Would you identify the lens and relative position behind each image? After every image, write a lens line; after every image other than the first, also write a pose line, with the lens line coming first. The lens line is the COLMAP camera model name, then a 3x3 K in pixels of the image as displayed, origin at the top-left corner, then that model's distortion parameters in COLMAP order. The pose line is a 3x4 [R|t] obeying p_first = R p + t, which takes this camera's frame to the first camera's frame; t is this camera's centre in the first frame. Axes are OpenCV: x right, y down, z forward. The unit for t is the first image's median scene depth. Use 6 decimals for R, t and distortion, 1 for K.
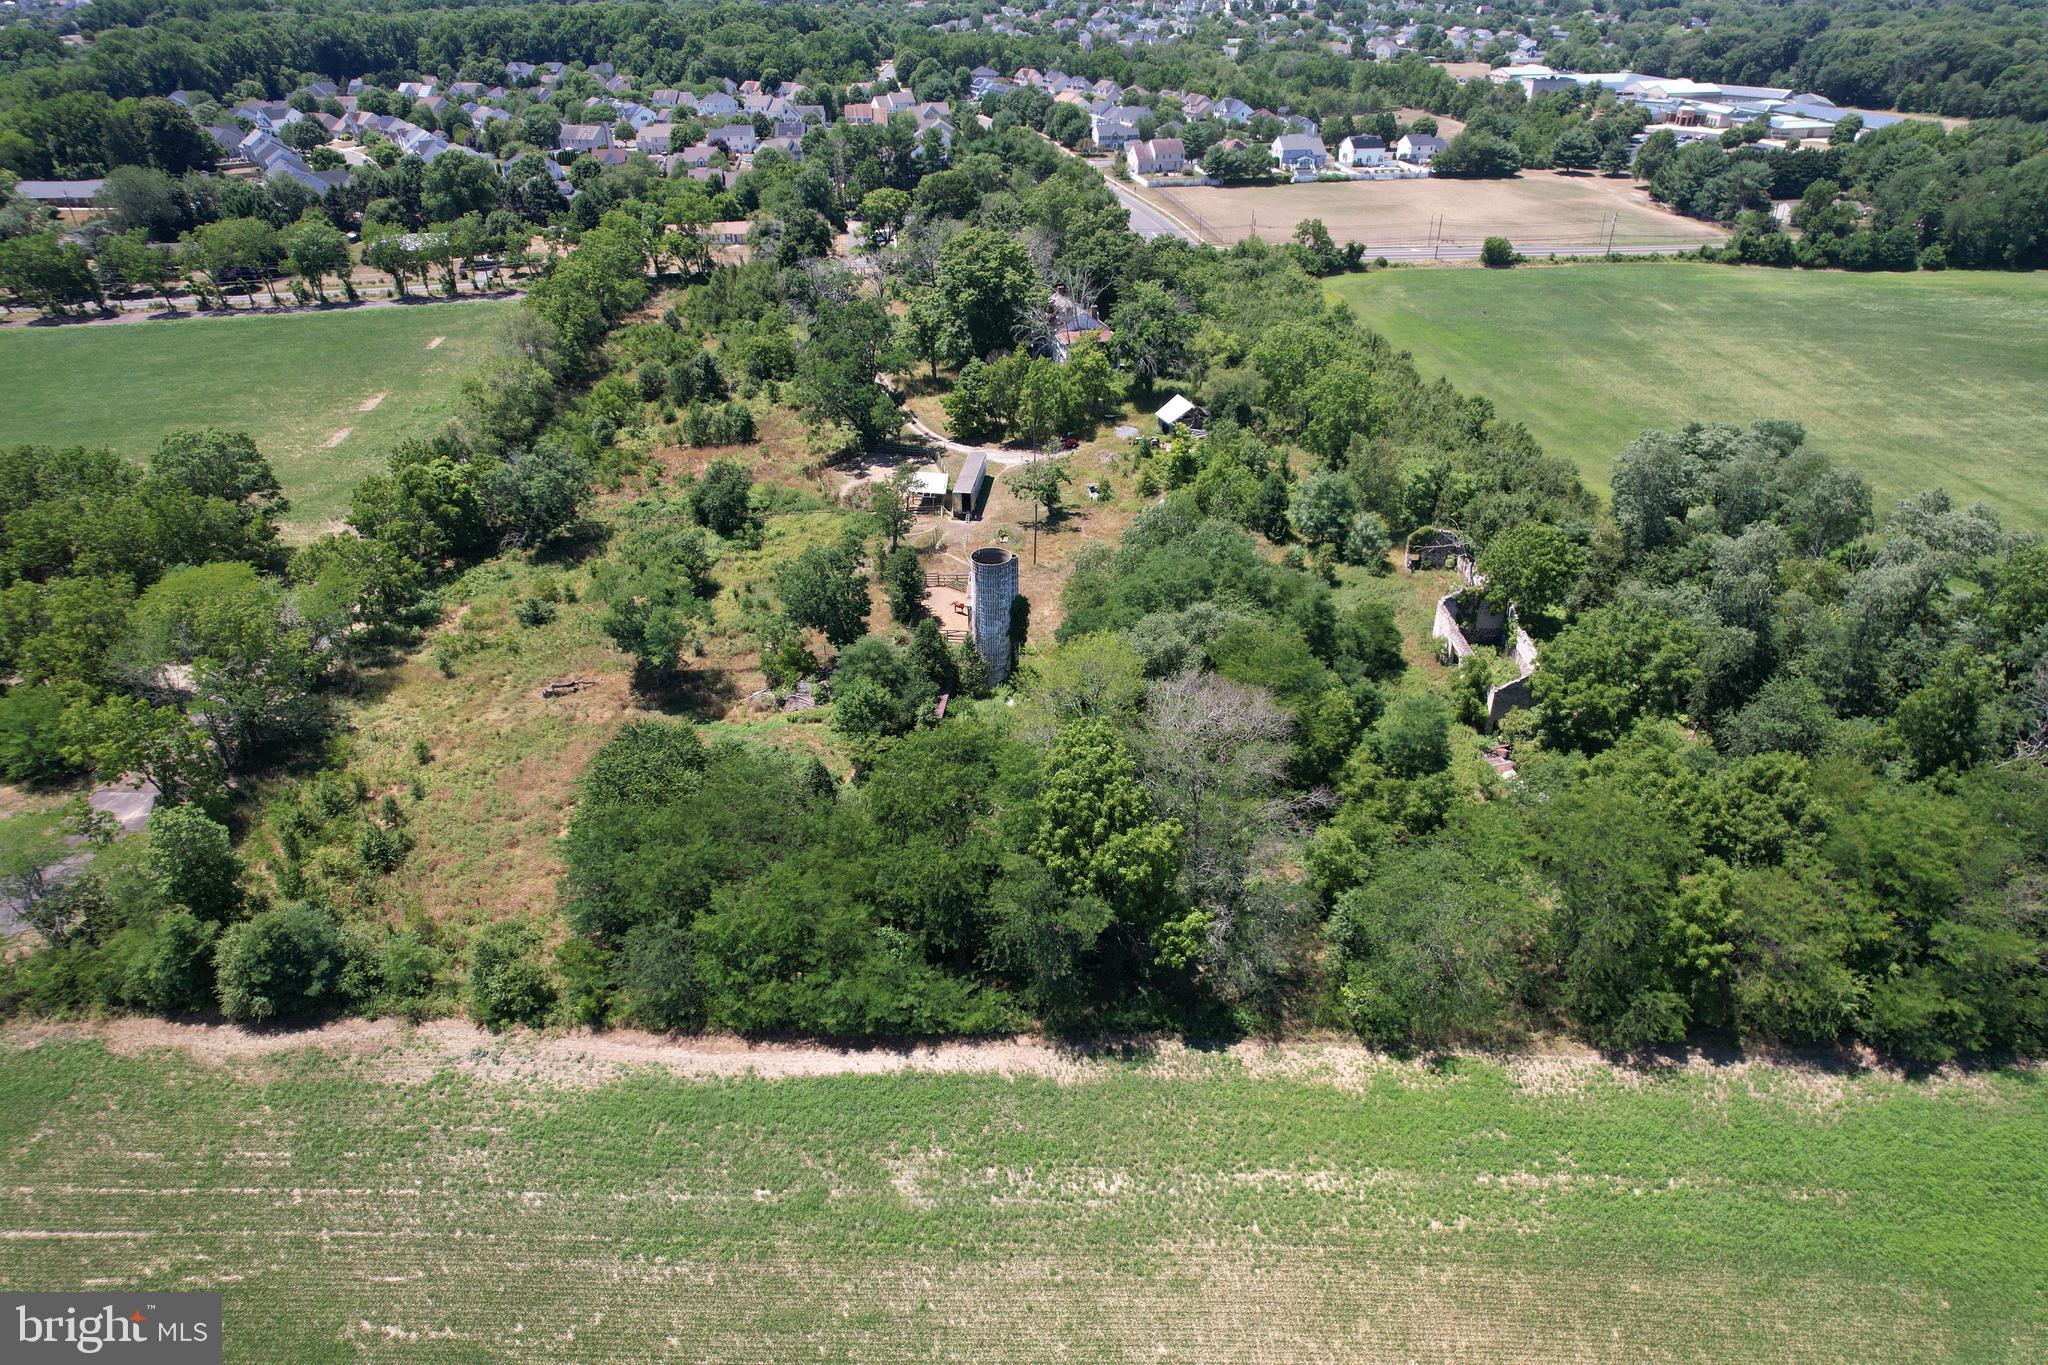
lens RADIAL K [[1308.8, 0, 1024.0], [0, 1308.8, 682.5], [0, 0, 1]] dist [-0.035476, 0.003354]
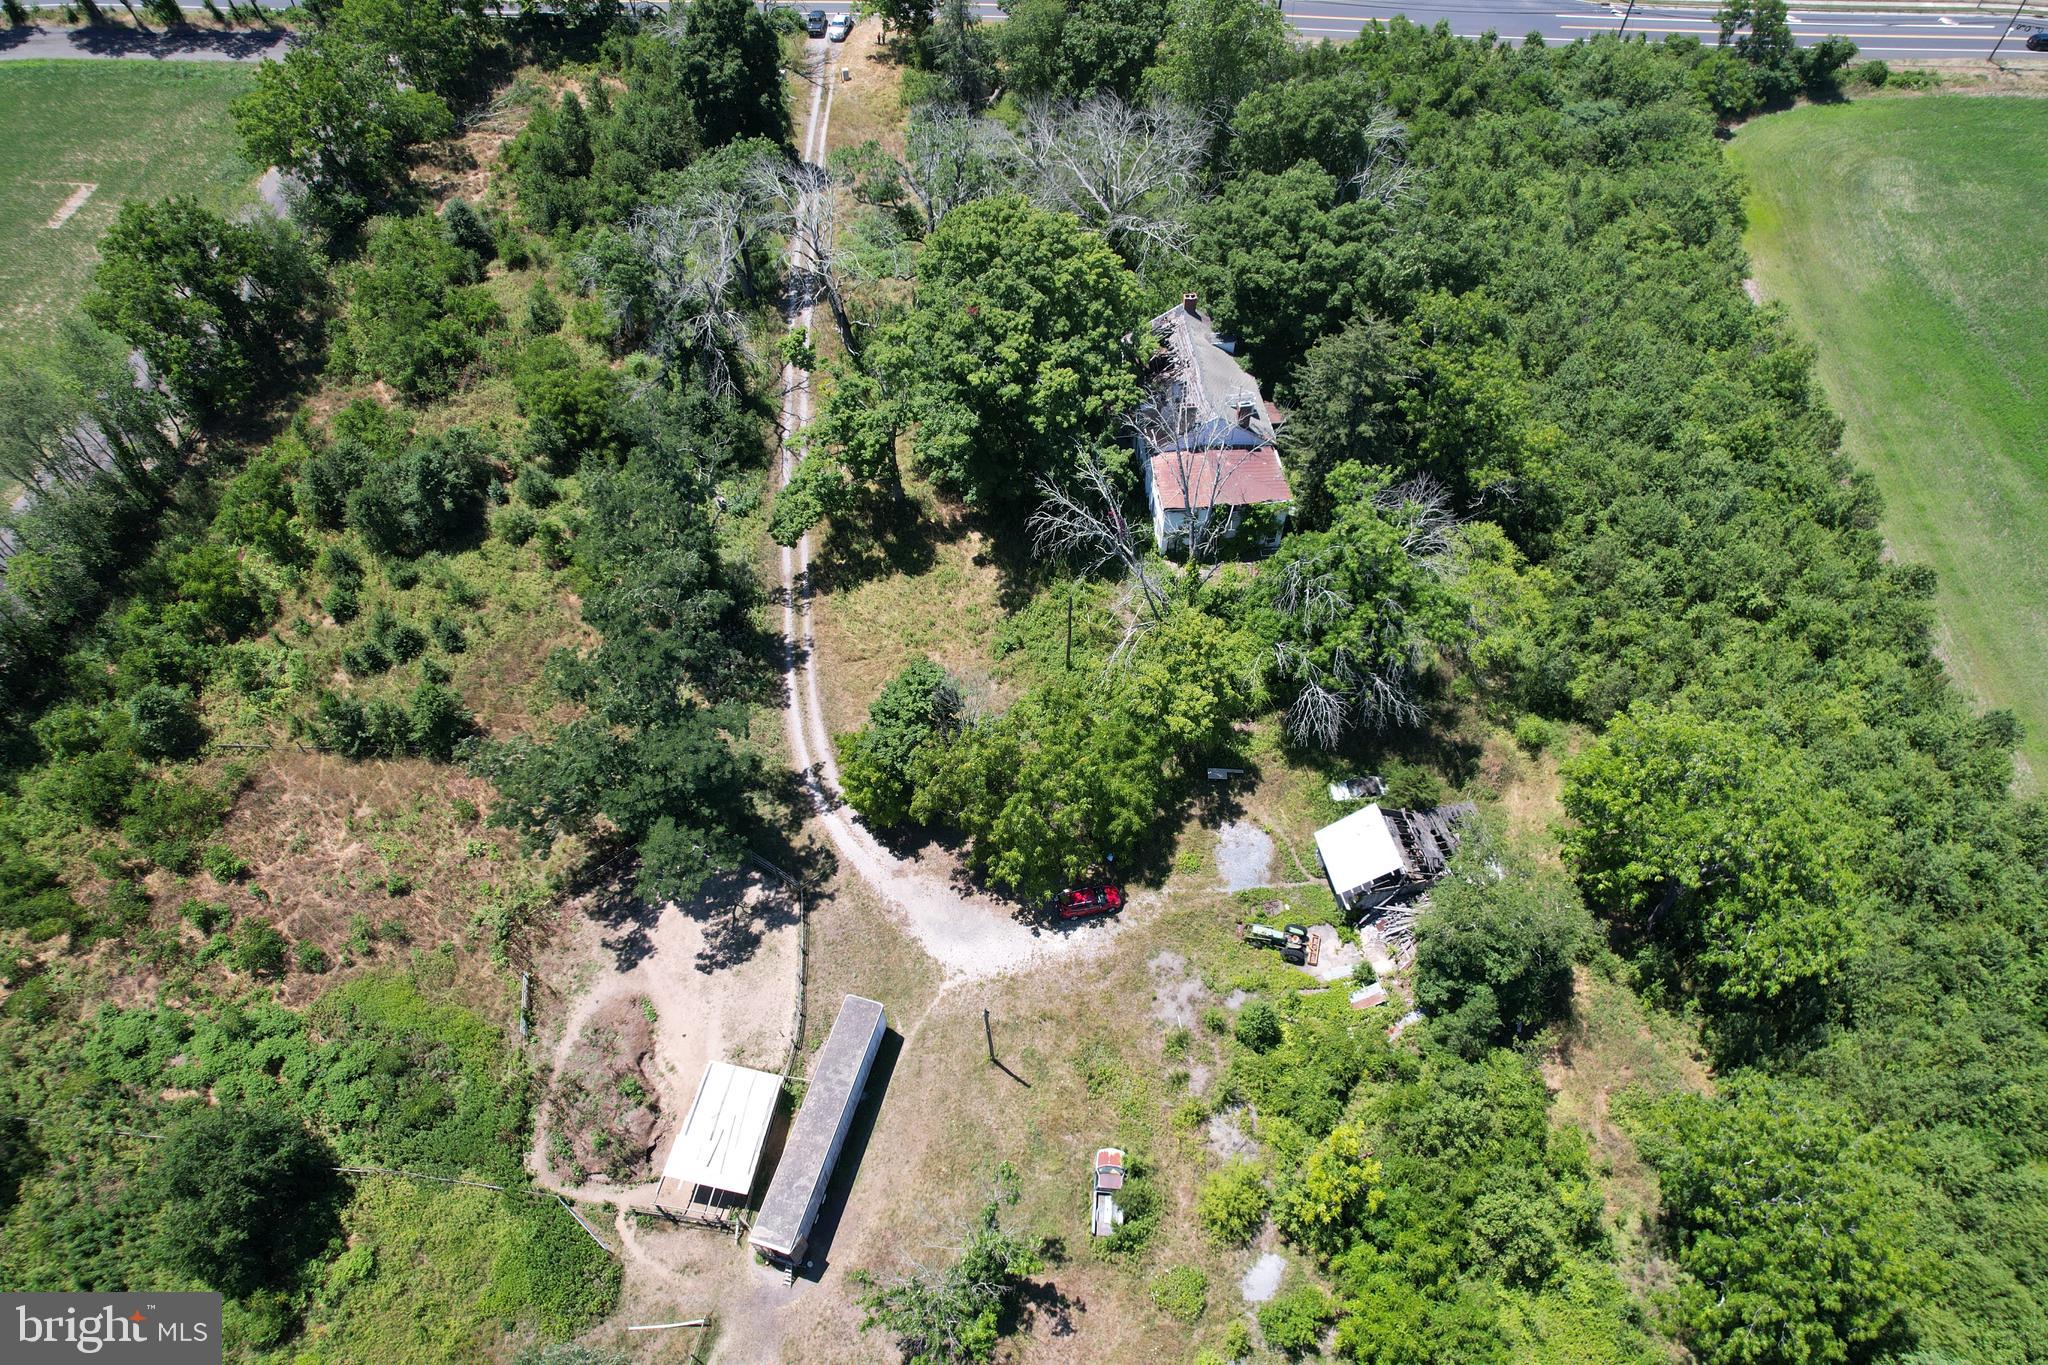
lens RADIAL K [[1308.8, 0, 1024.0], [0, 1308.8, 682.5], [0, 0, 1]] dist [-0.035476, 0.003354]
pose [[0.984795, 0.141173, -0.101239, 0.040423], [-0.091551, 0.917022, 0.388187, -0.400637], [0.147640, -0.373016, 0.916003, 0.587978]]
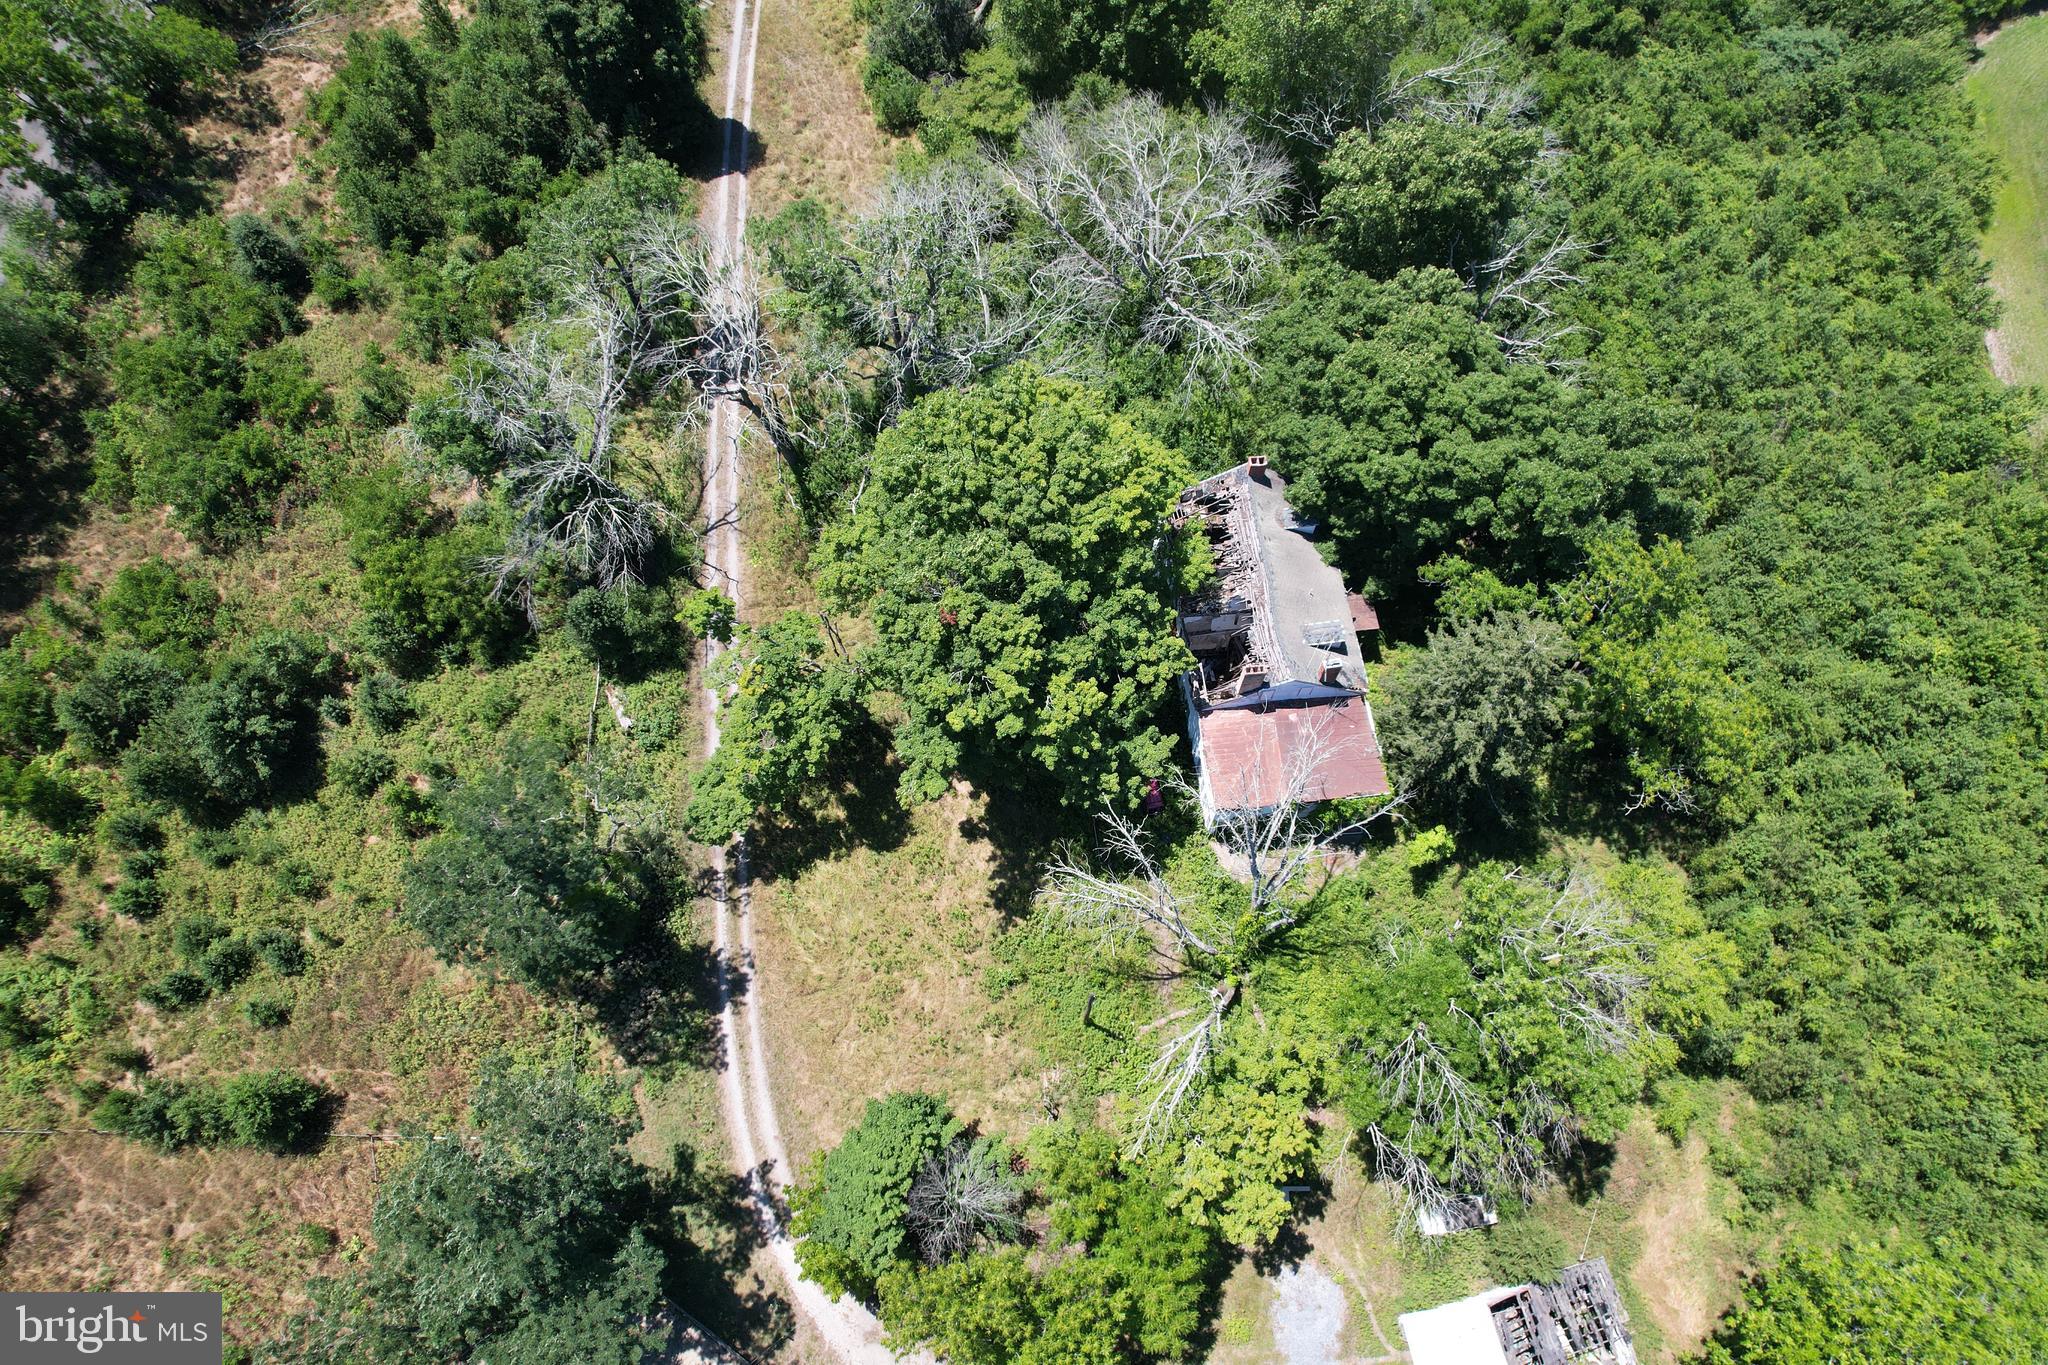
lens RADIAL K [[1284.3, 0, 1032.0], [0, 1284.3, 683.5], [0, 0, 1]] dist [-0.064658, 0.065349]
pose [[0.986049, 0.157014, -0.055256, -0.002573], [-0.092513, 0.792925, 0.602256, -0.511102], [0.138376, -0.588742, 0.796389, 0.796896]]
